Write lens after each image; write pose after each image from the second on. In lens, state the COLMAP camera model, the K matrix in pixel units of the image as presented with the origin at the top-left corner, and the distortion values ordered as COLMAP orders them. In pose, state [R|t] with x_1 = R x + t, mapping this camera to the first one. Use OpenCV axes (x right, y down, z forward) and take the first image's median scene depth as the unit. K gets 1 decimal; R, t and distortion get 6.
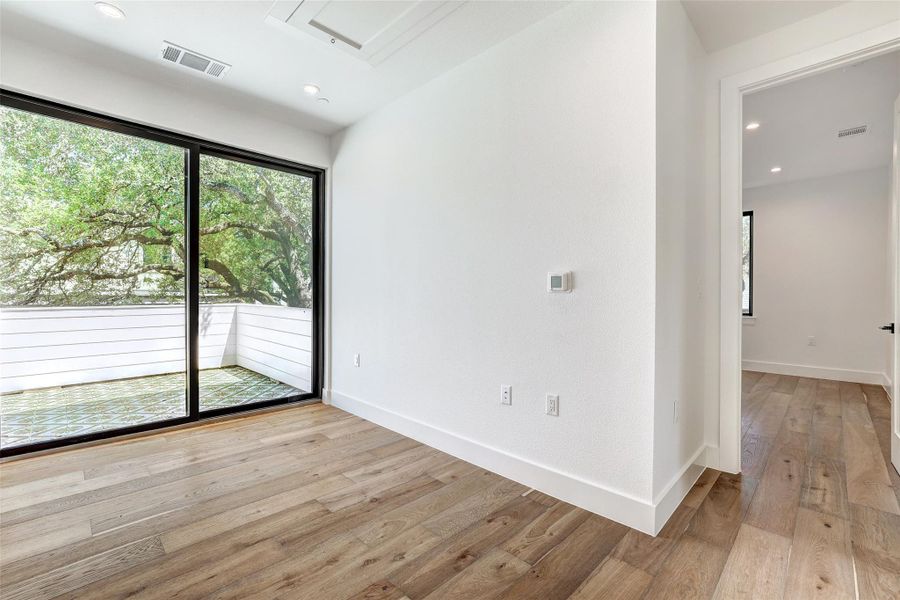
lens RADIAL K [[395.1, 0, 444.1], [0, 395.1, 296.2], [0, 0, 1]] dist [-0.038425, 0.014129]
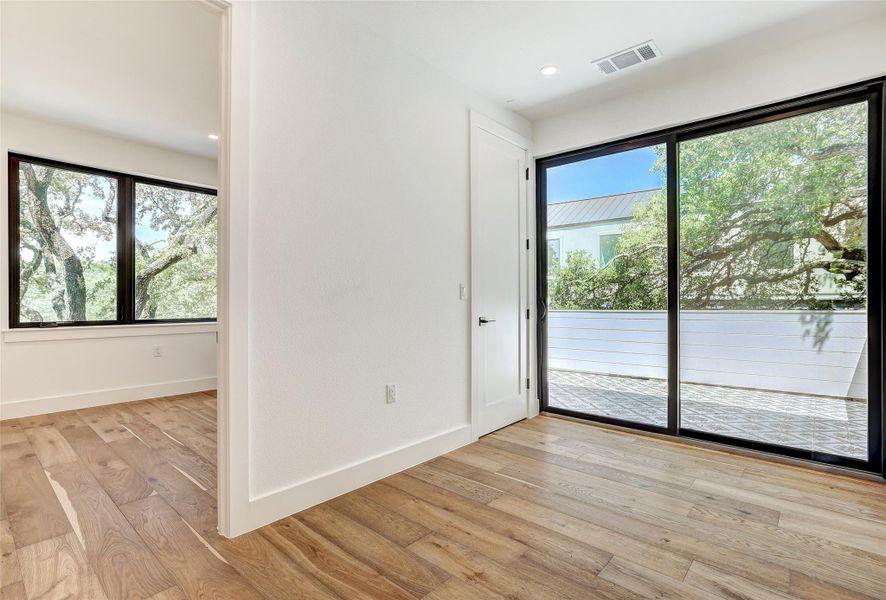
lens RADIAL K [[429.8, 0, 443.0], [0, 429.8, 300.0], [0, 0, 1]] dist [-0.003107, -0.000213]
pose [[0.060086, -0.003987, -0.998185, 0.407359], [0.002778, 0.999989, -0.003827, 0.003919], [0.998189, -0.002543, 0.060096, 0.473034]]
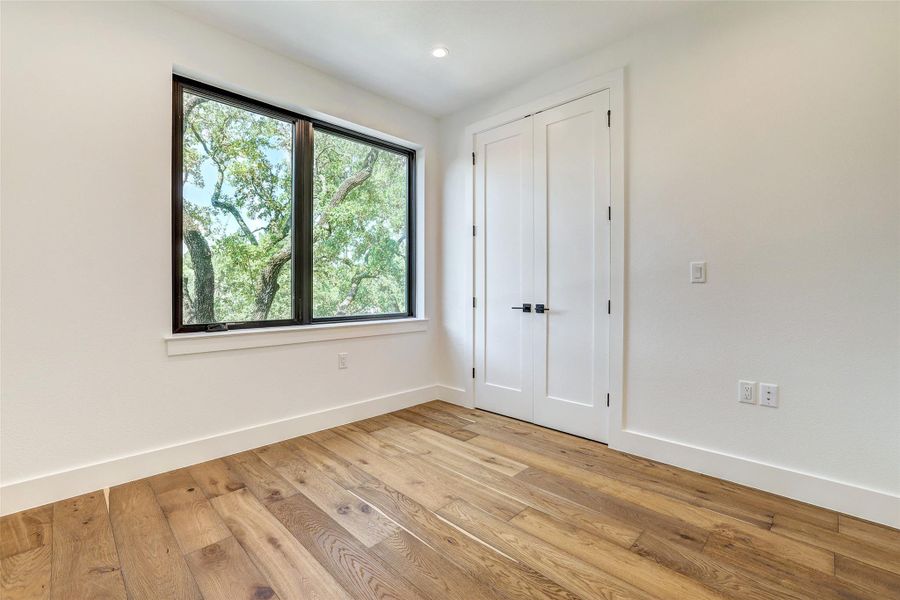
lens RADIAL K [[403.0, 0, 449.9], [0, 403.0, 293.5], [0, 0, 1]] dist [-0.017754, 0.000340]
pose [[-0.009165, 0.004913, -0.999946, -0.244406], [0.002047, 0.999986, 0.004894, -0.004795], [0.999956, -0.002002, -0.009175, -0.284416]]
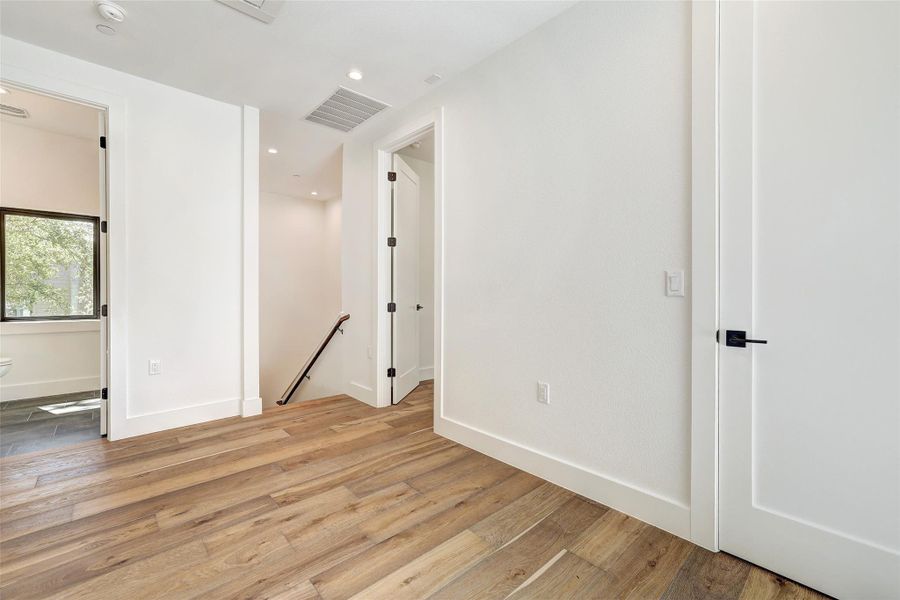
lens RADIAL K [[373.6, 0, 448.8], [0, 373.6, 293.2], [0, 0, 1]] dist [0.000950, 0.000164]
pose [[-0.999494, -0.014721, 0.028195, -0.417790], [-0.014770, 0.999890, -0.001522, -0.001685], [-0.028170, -0.001938, -0.999601, 1.260855]]
